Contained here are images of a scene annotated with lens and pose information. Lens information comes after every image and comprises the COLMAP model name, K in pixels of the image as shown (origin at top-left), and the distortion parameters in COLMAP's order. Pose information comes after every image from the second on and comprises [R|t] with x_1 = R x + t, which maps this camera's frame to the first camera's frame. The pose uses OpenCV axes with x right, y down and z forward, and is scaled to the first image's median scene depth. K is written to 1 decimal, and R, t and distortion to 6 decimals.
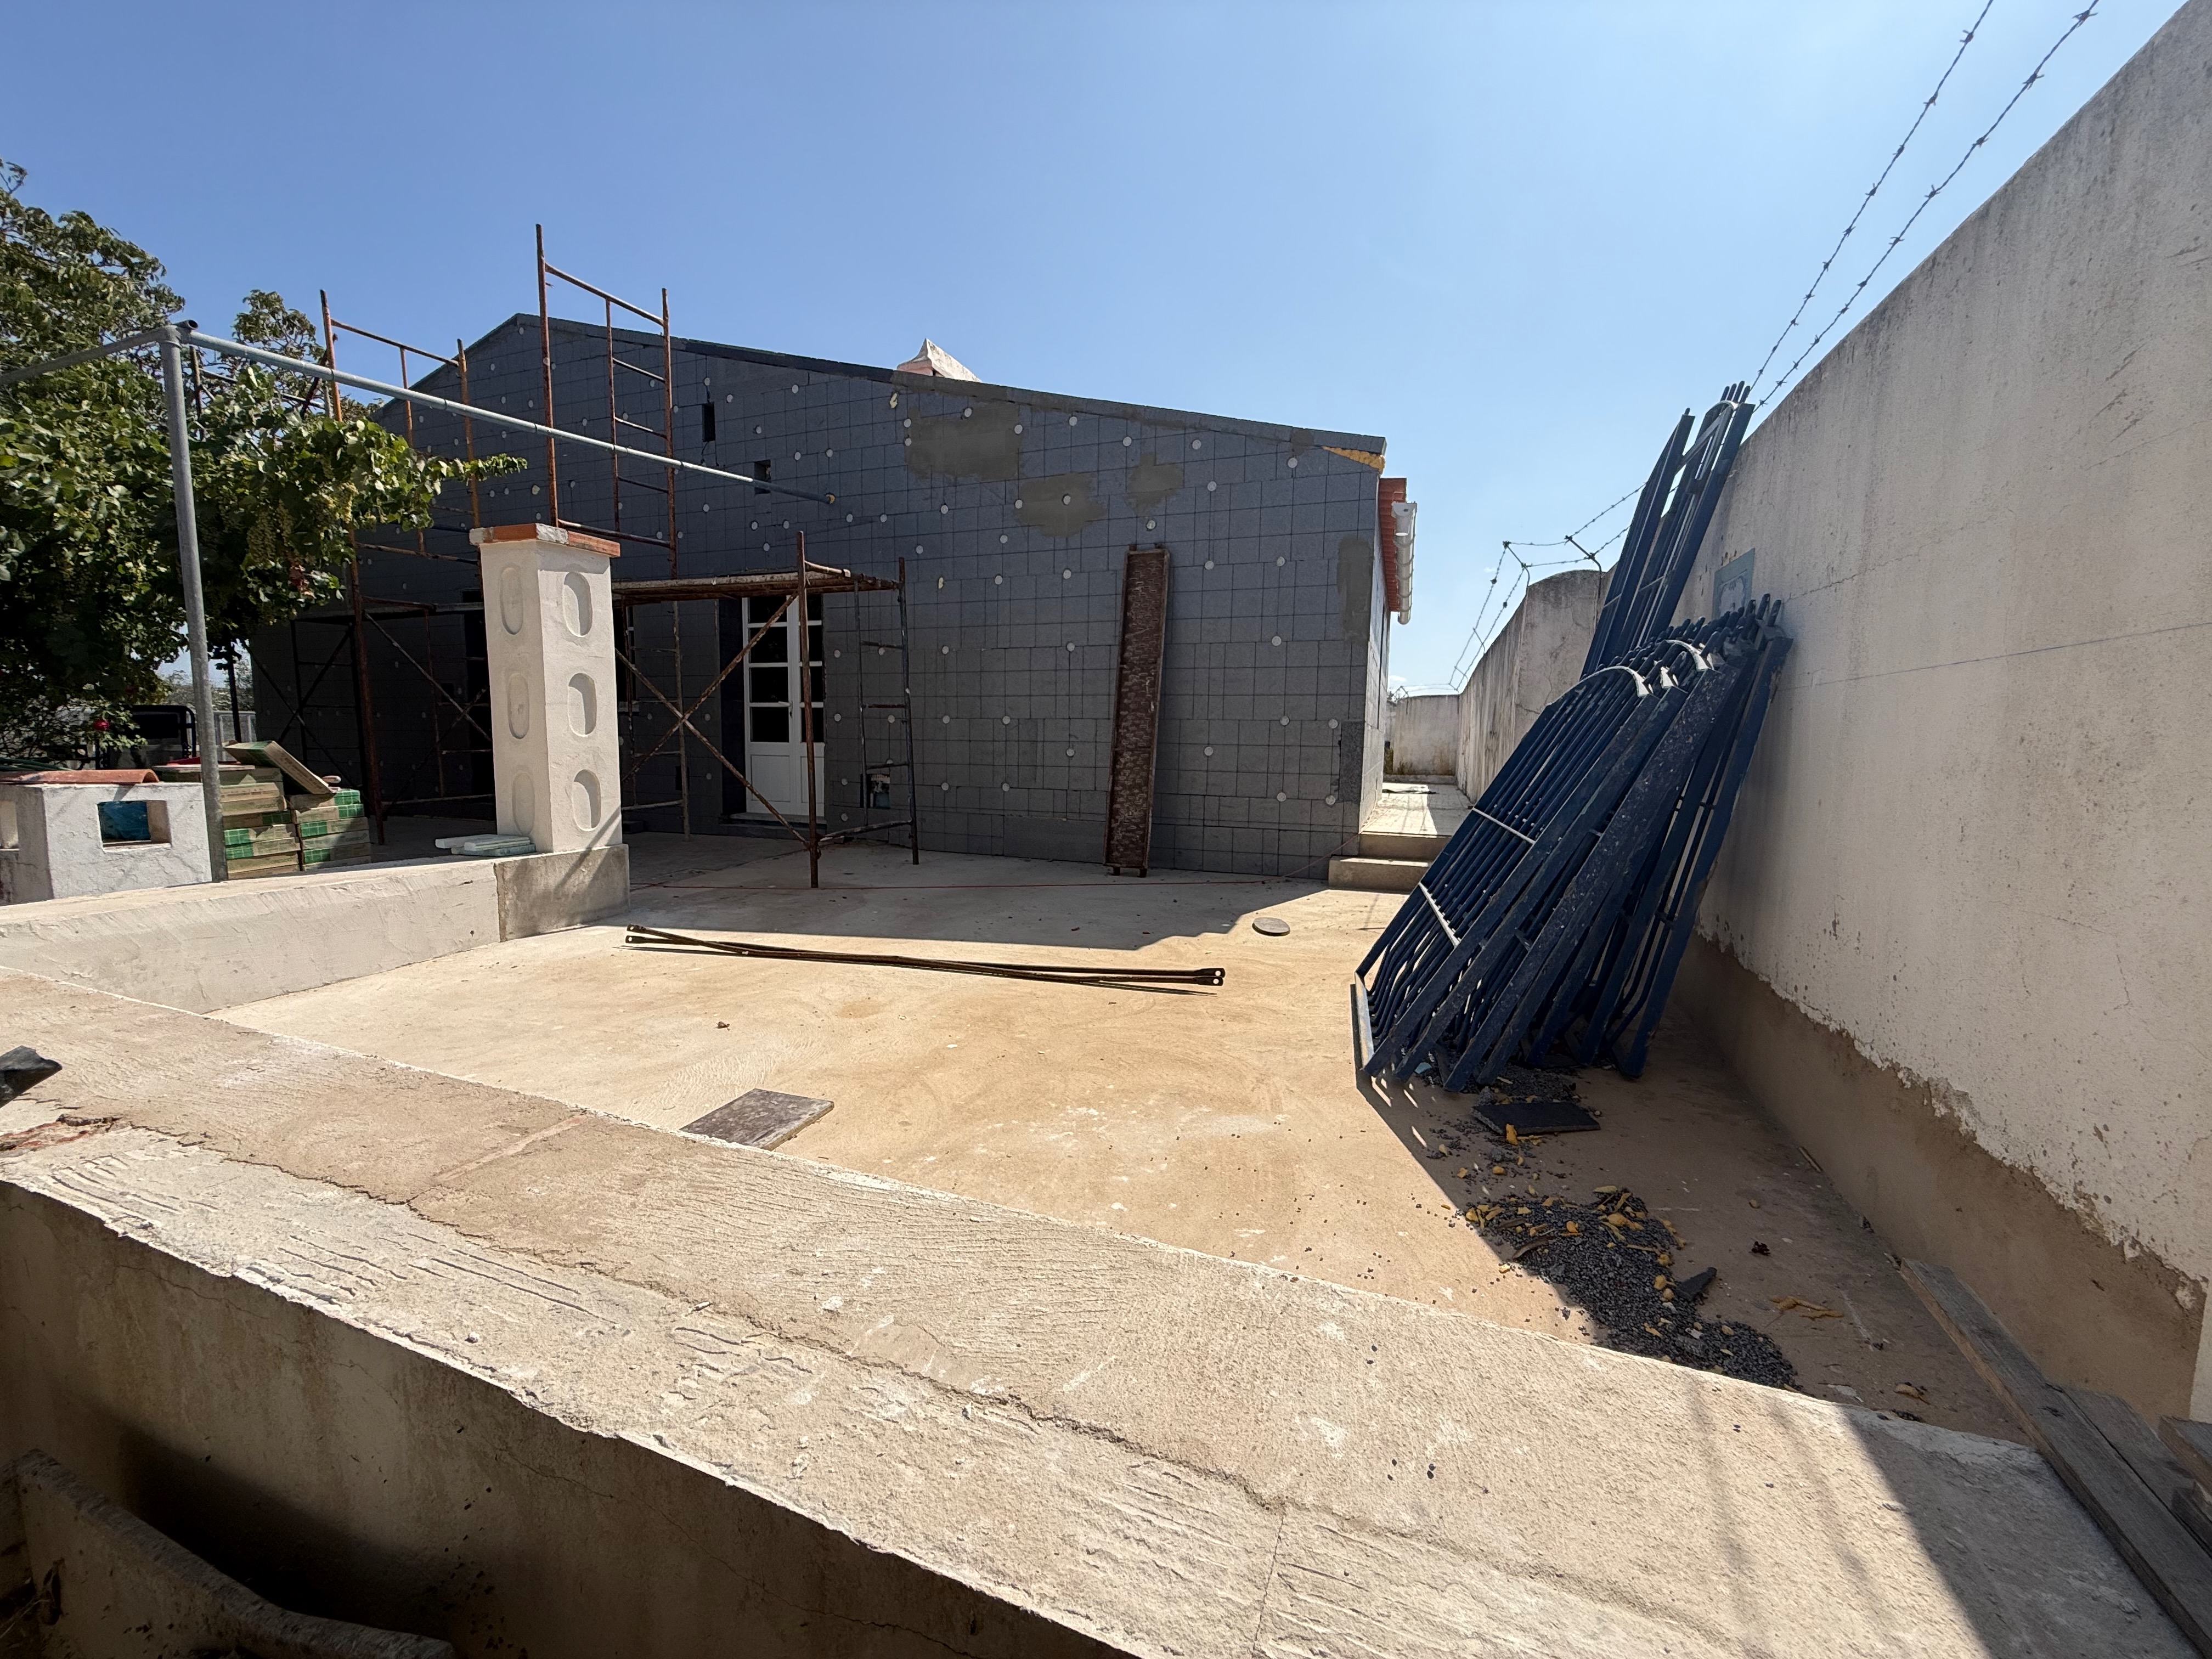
lens RADIAL K [[884.8, 0, 1097.1], [0, 884.8, 832.9], [0, 0, 1]] dist [-0.000167, 0.000213]
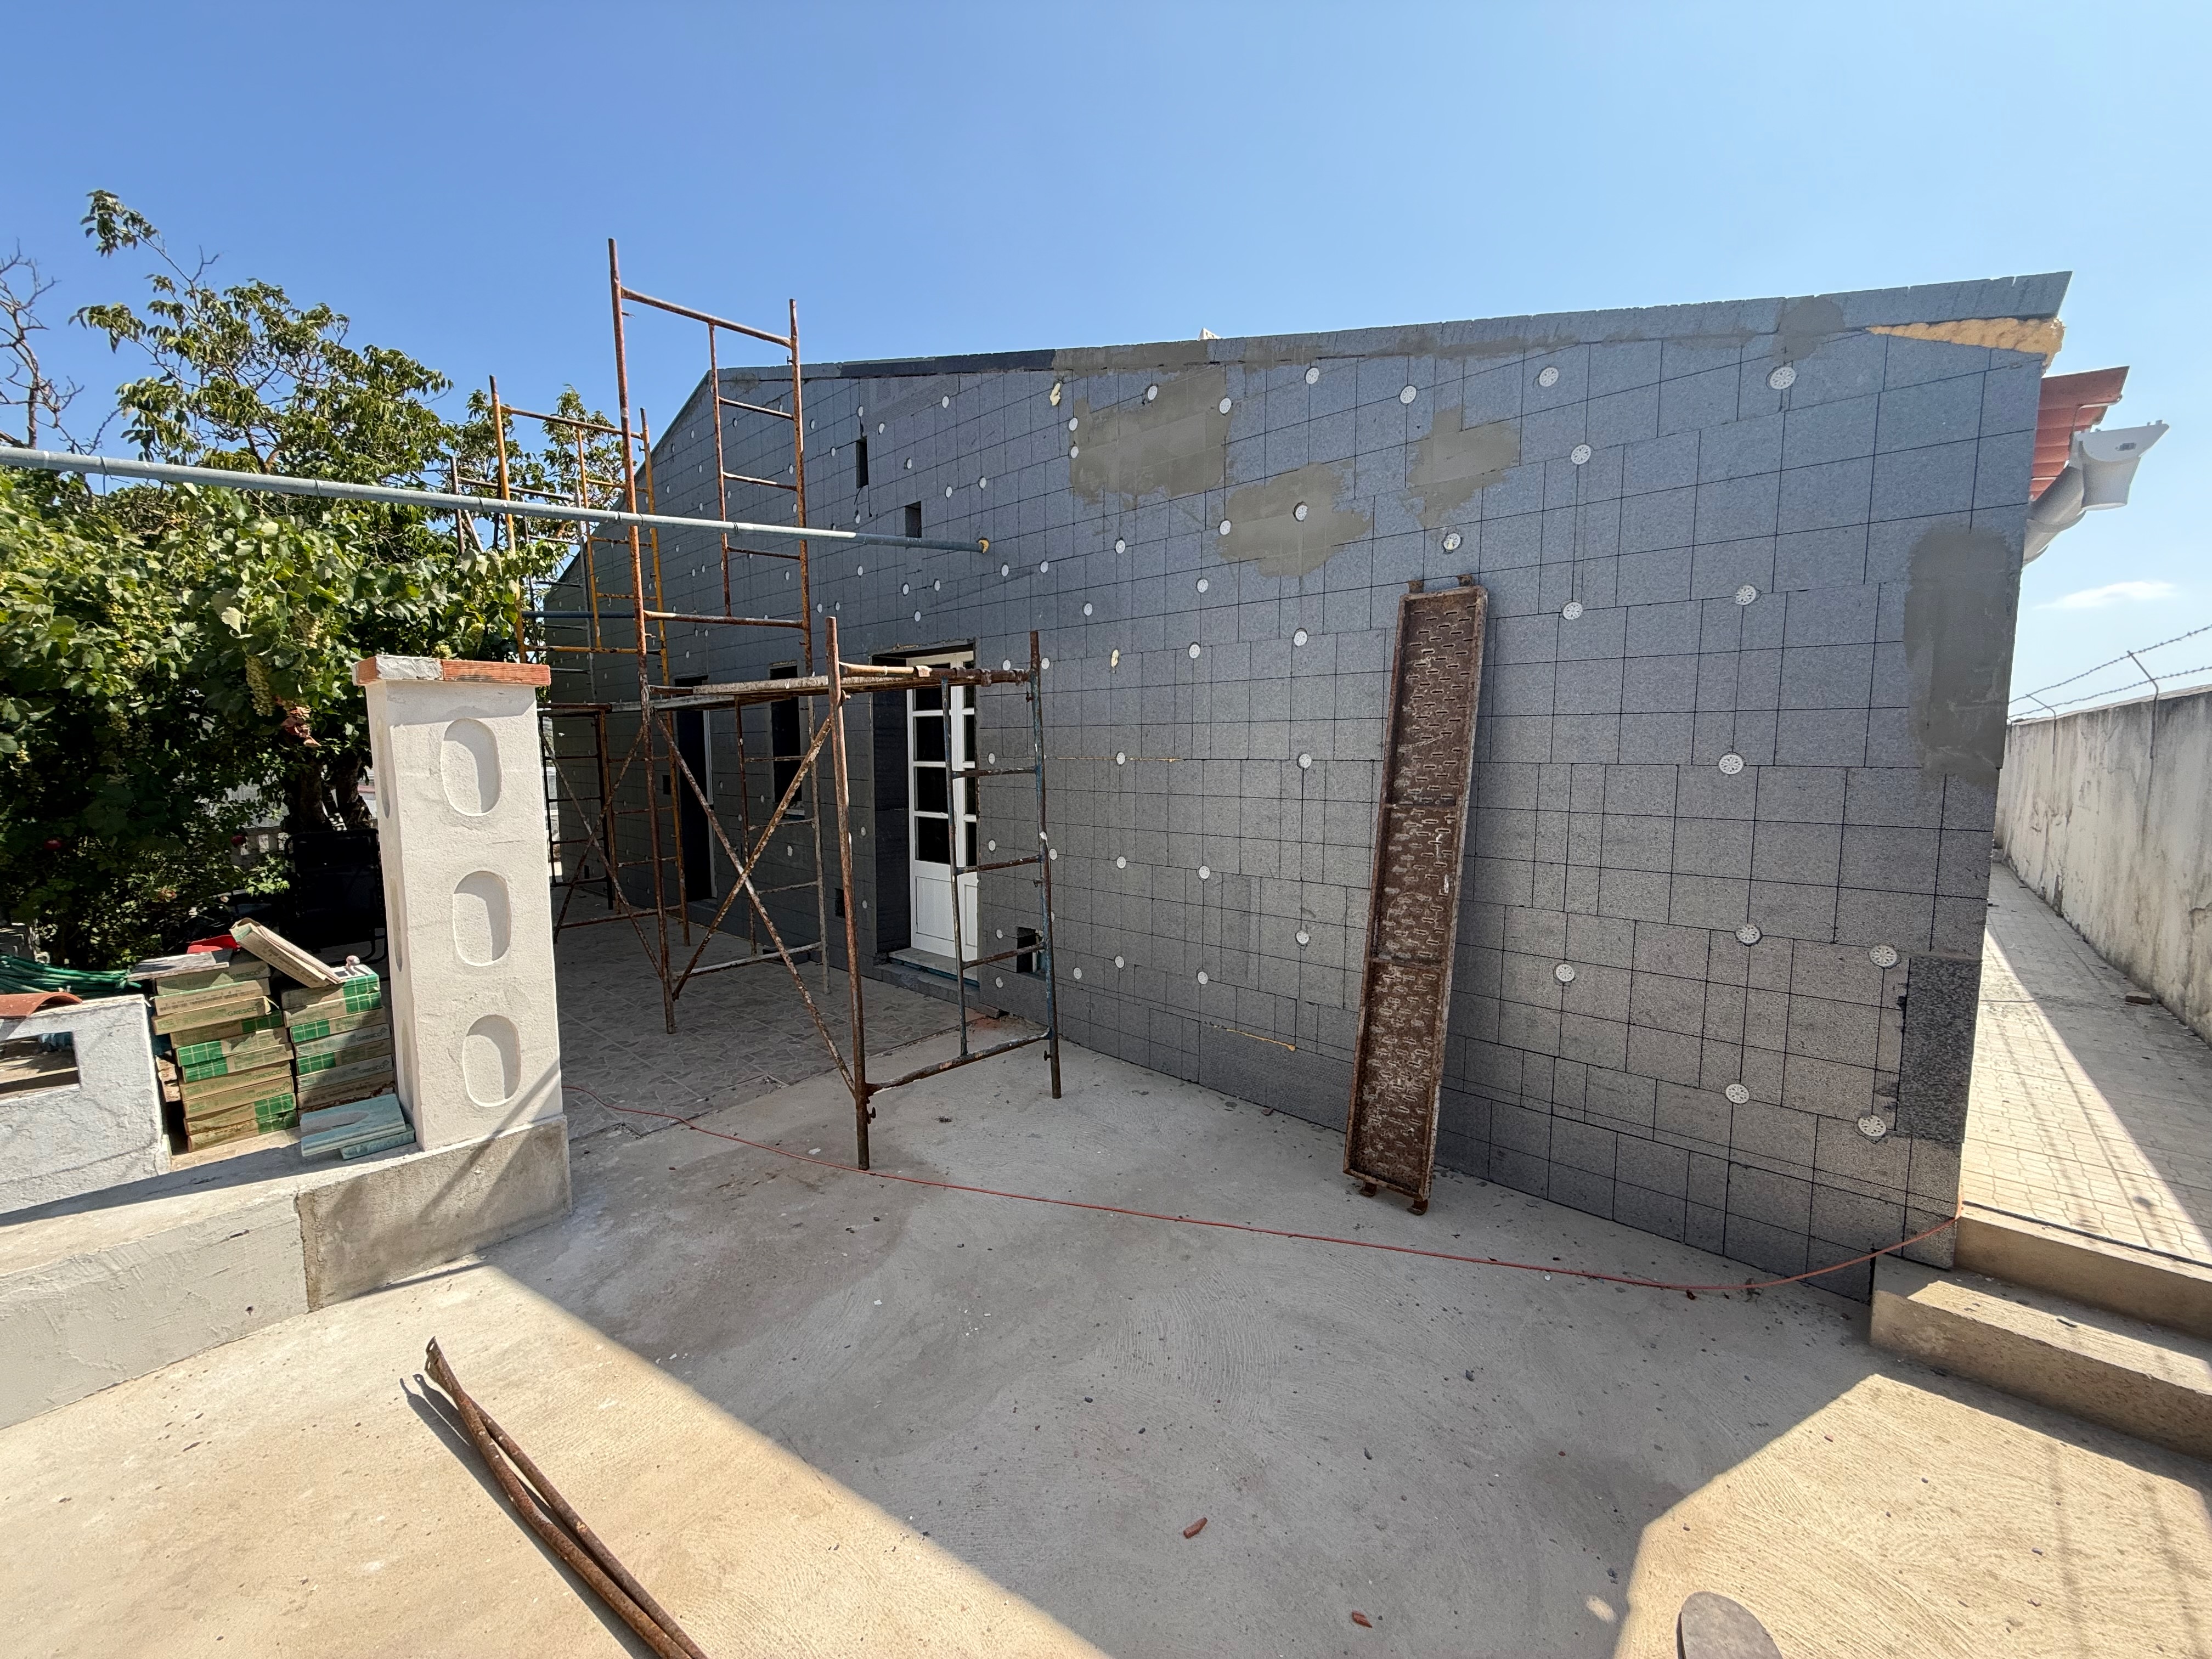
lens RADIAL K [[884.8, 0, 1097.1], [0, 884.8, 832.9], [0, 0, 1]] dist [-0.000167, 0.000213]
pose [[0.931673, 0.017761, -0.362863, 0.058626], [-0.022272, 0.999718, -0.008251, -0.163235], [0.362614, 0.015769, 0.931806, 0.426261]]
